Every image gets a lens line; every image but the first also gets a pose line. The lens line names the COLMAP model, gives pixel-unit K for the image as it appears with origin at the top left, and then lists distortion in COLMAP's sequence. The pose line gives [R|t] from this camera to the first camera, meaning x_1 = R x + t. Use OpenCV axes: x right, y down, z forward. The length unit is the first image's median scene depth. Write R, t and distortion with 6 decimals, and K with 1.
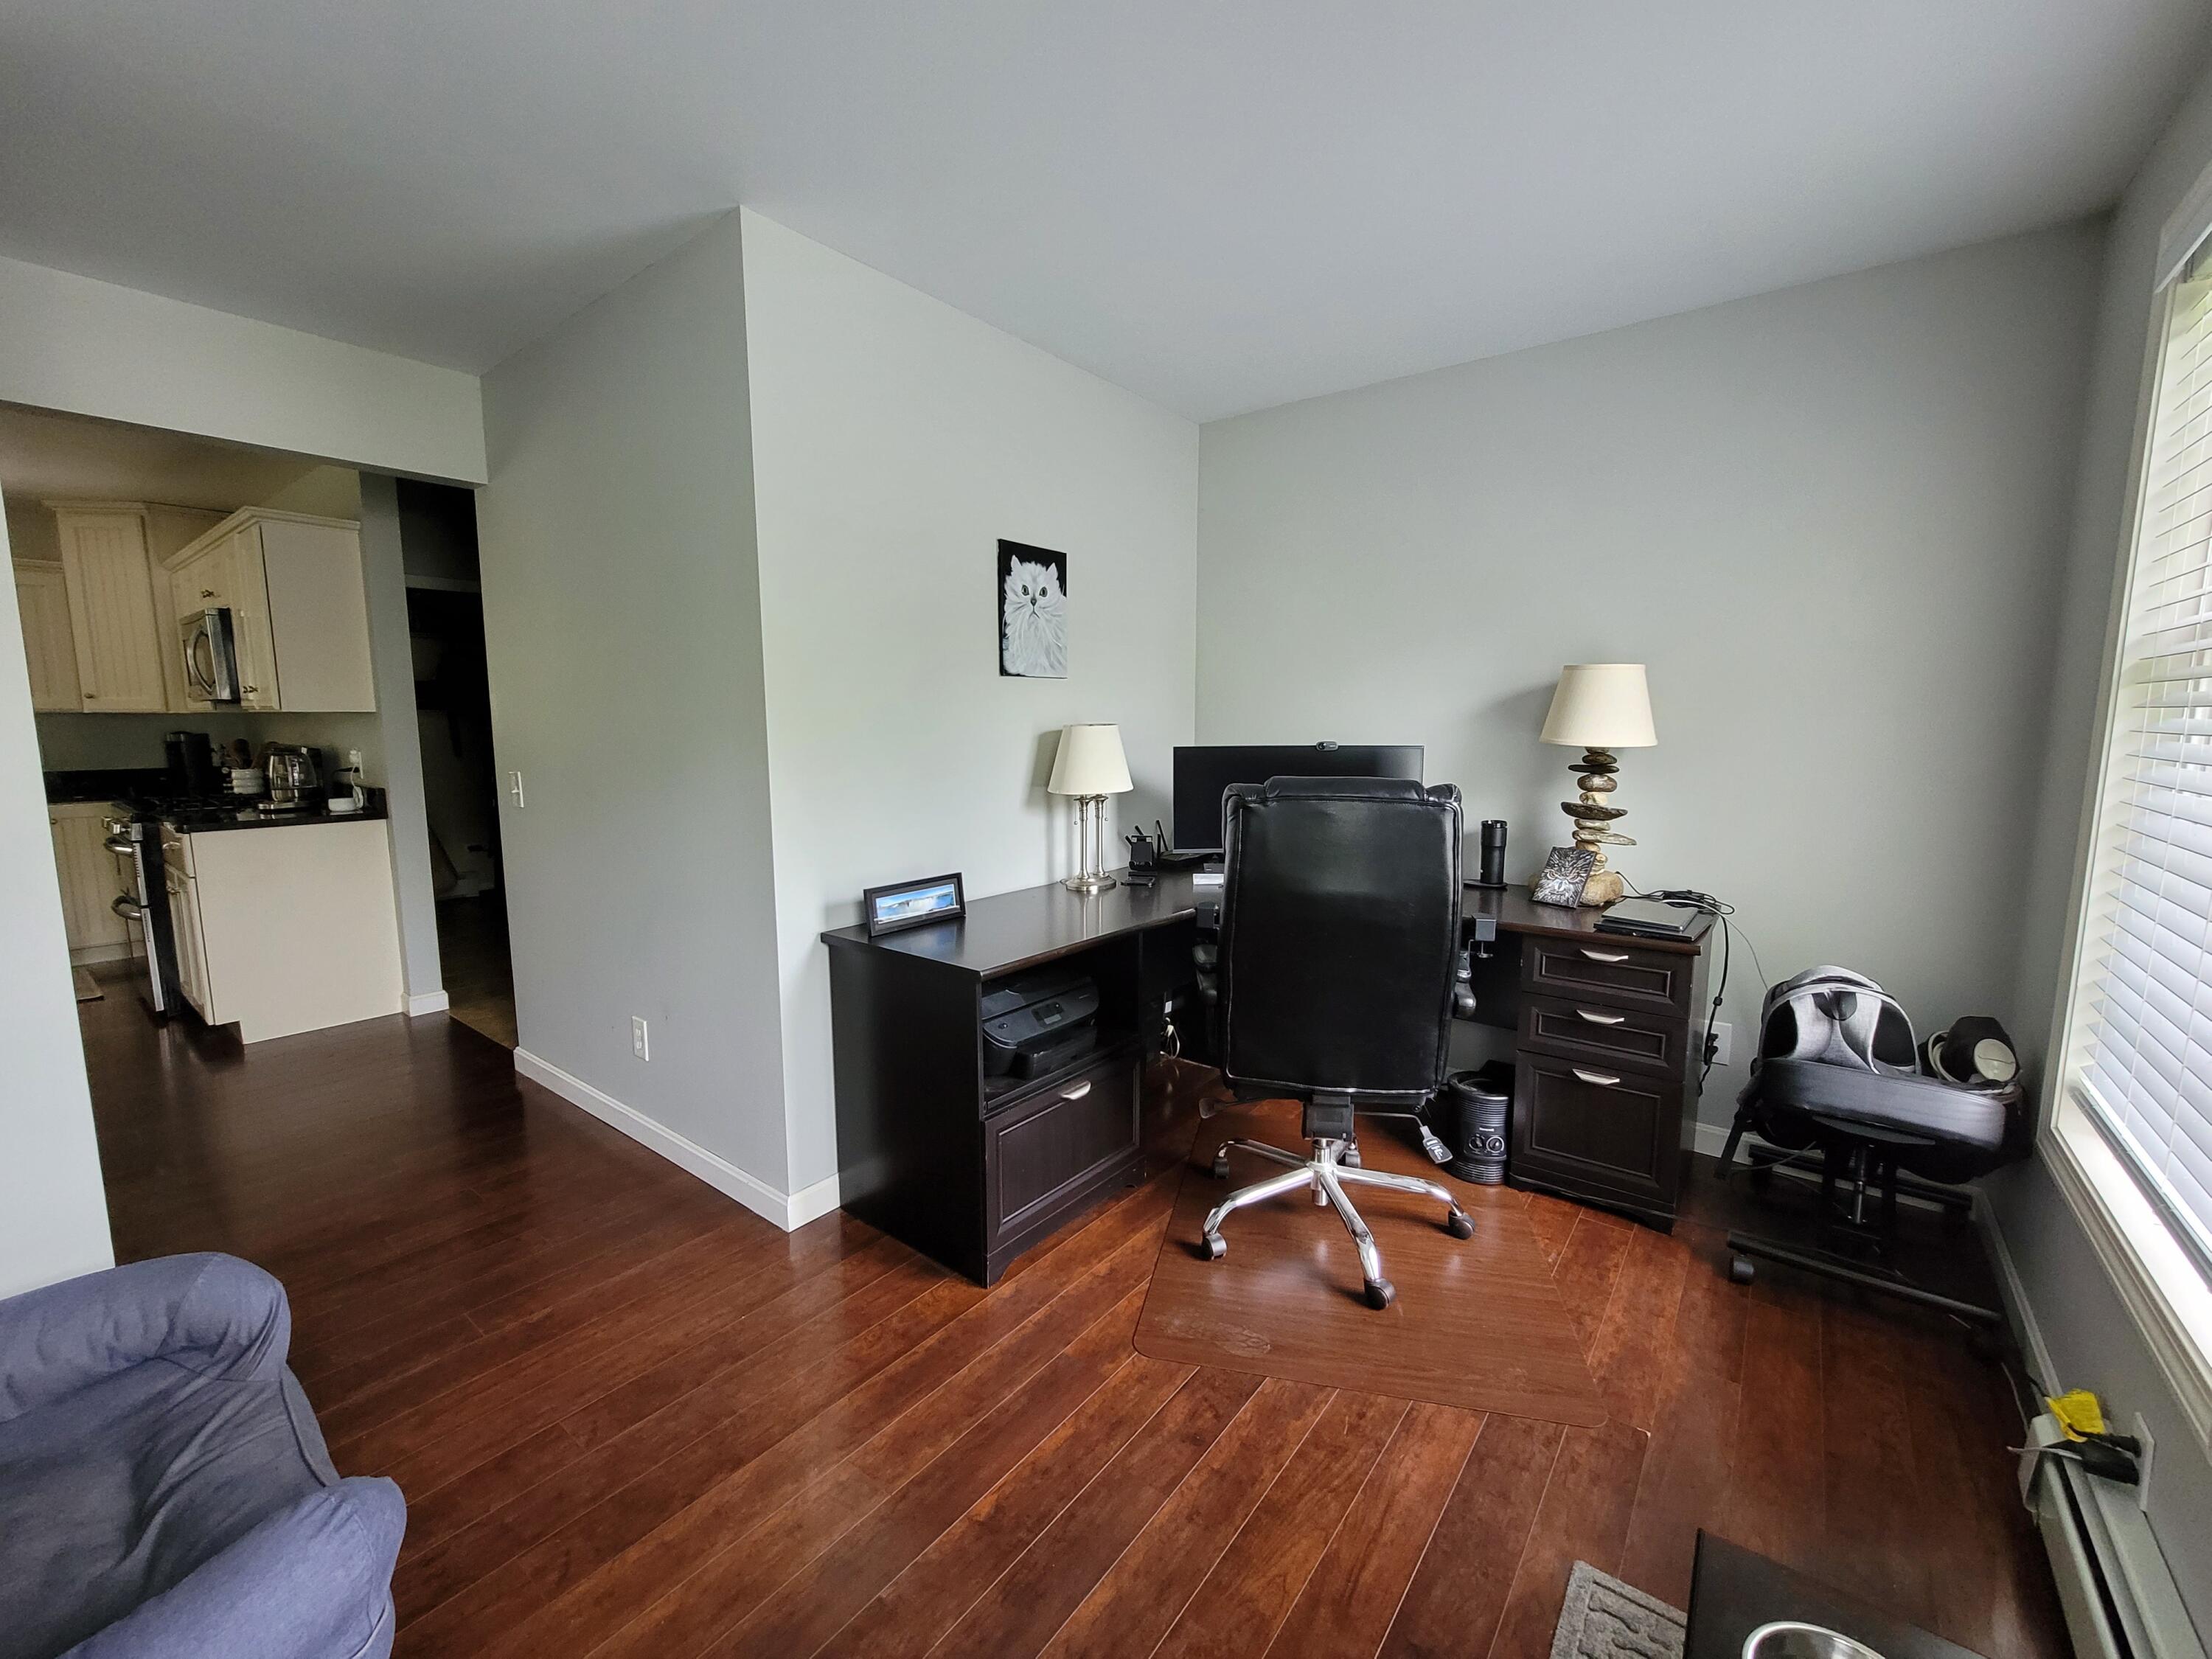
lens RADIAL K [[899.3, 0, 1110.9], [0, 899.3, 825.5], [0, 0, 1]] dist [-0.003245, -0.000224]
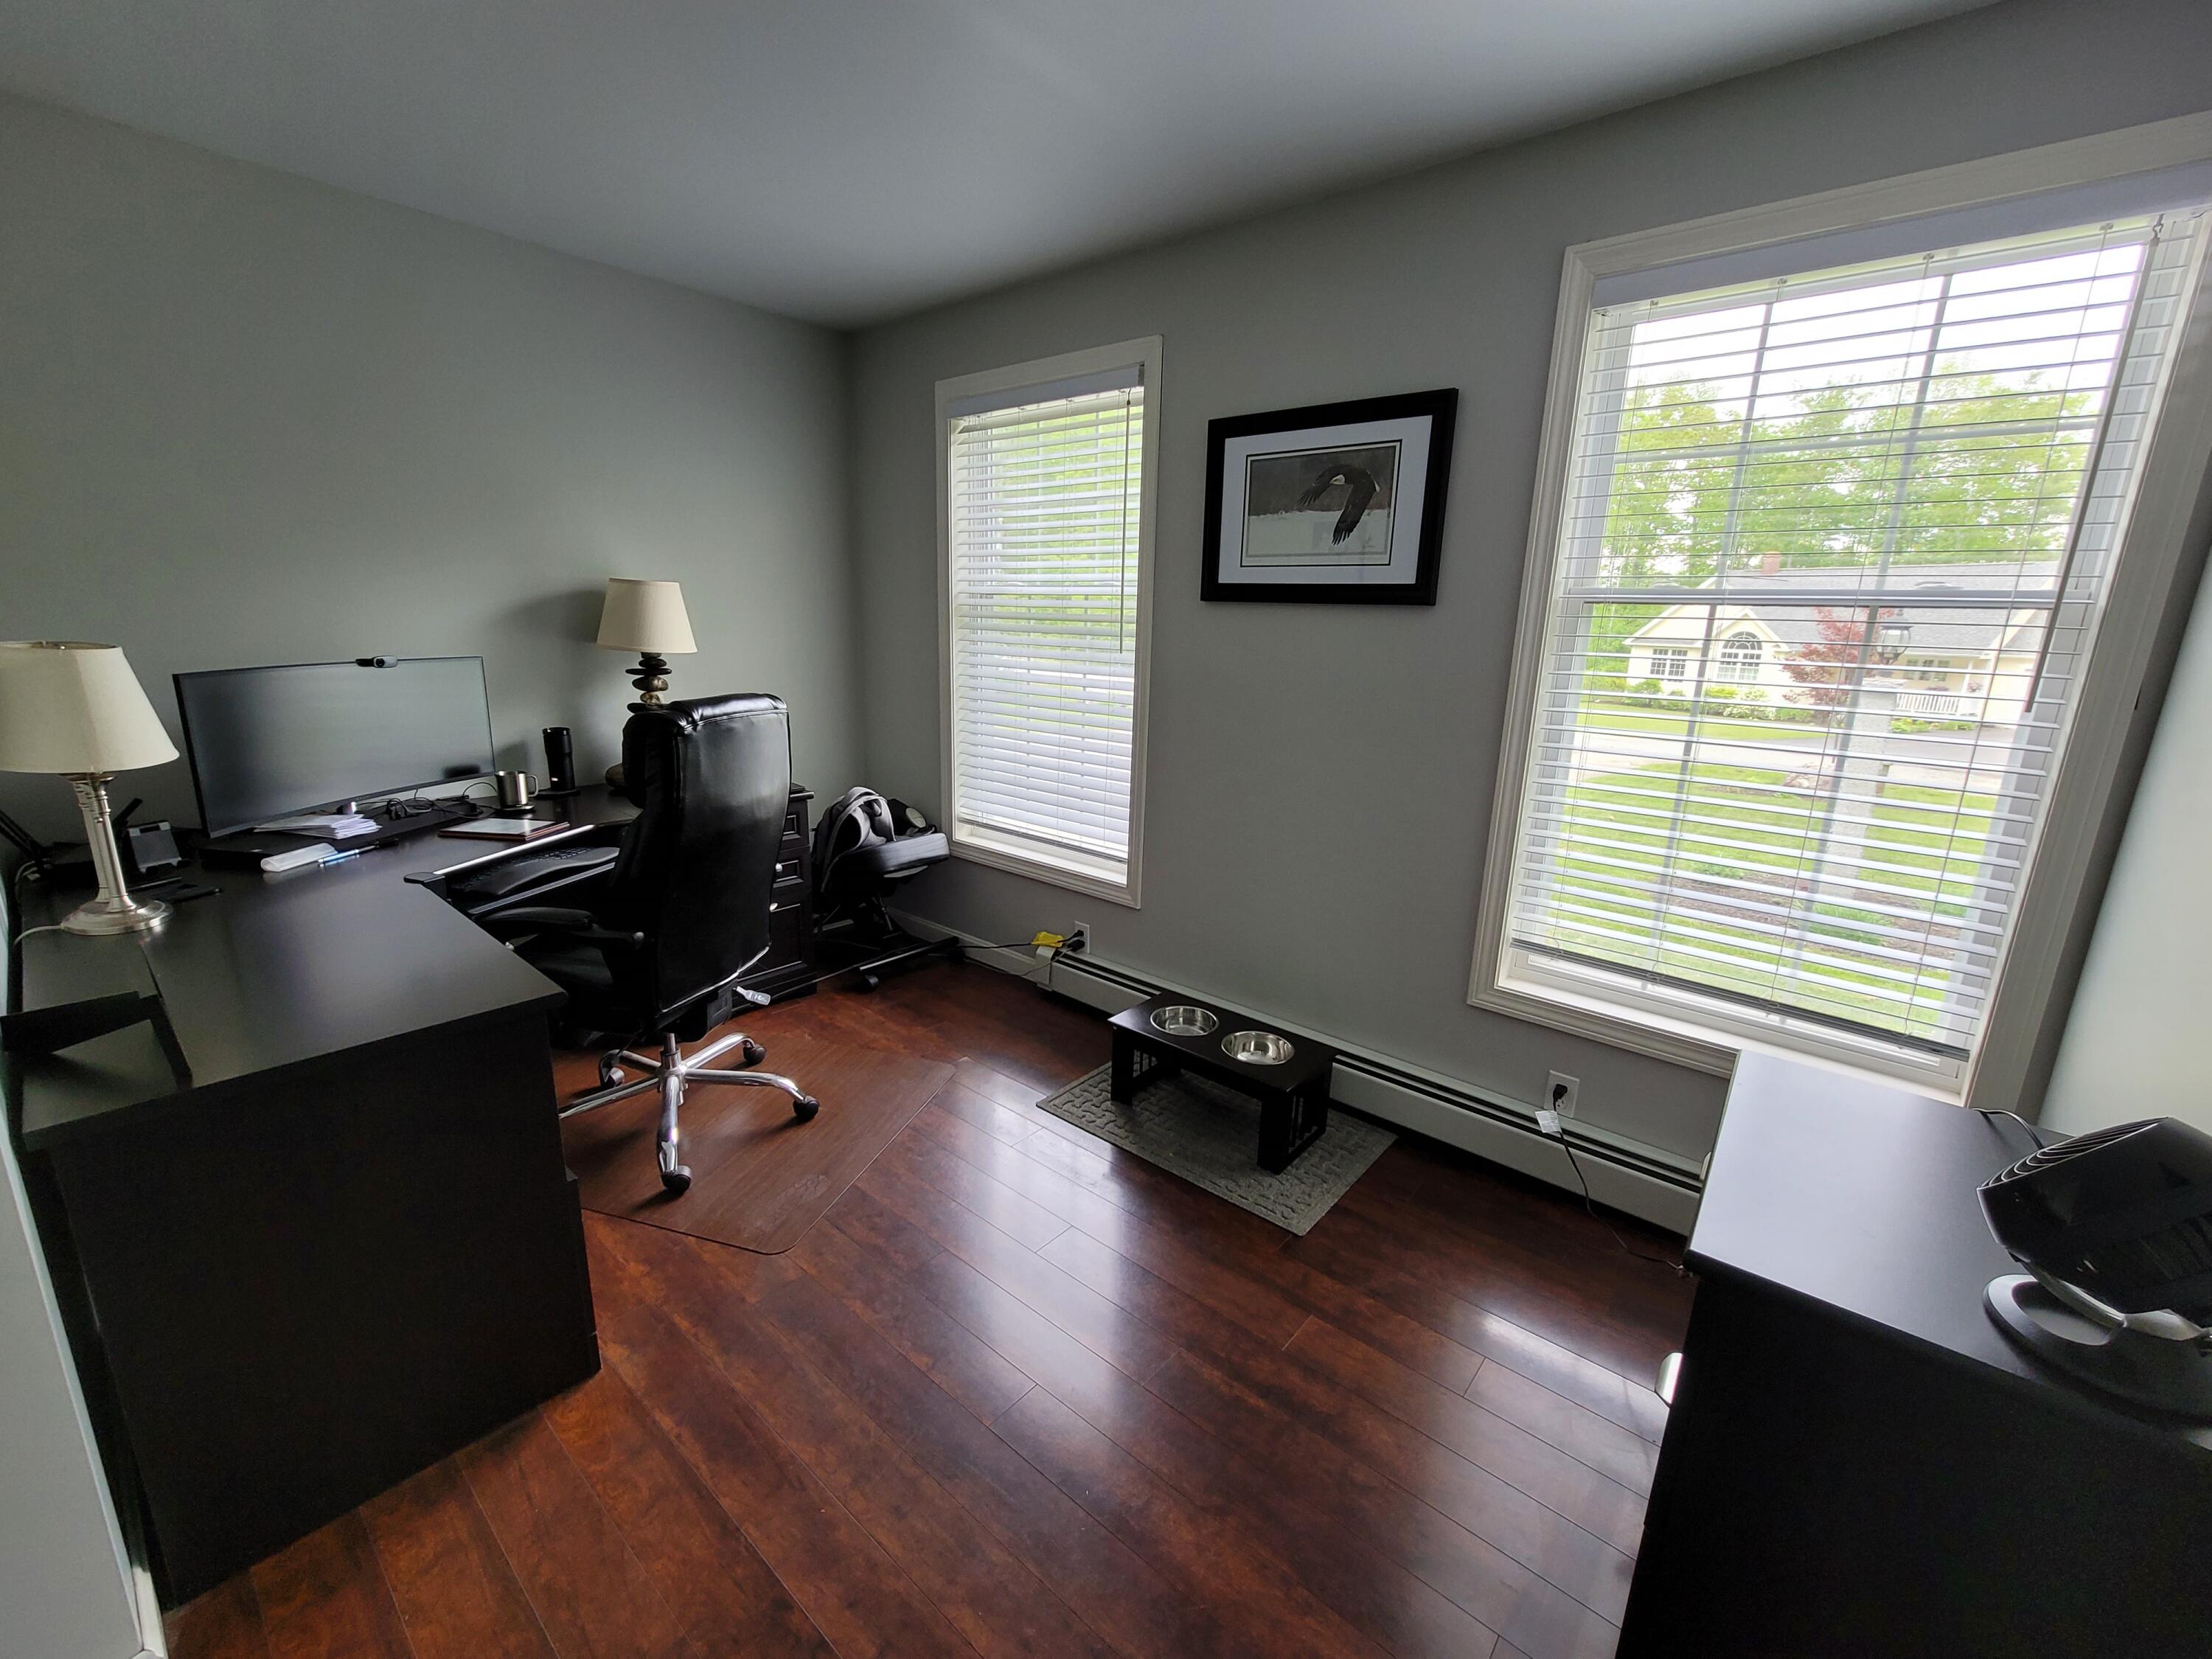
lens RADIAL K [[899.3, 0, 1107.4], [0, 899.3, 836.7], [0, 0, 1]] dist [-0.003245, -0.000224]
pose [[0.039010, -0.230330, 0.972330, -0.747531], [0.084470, 0.970348, 0.226471, -0.083905], [-0.995662, 0.073298, 0.057309, 0.444895]]
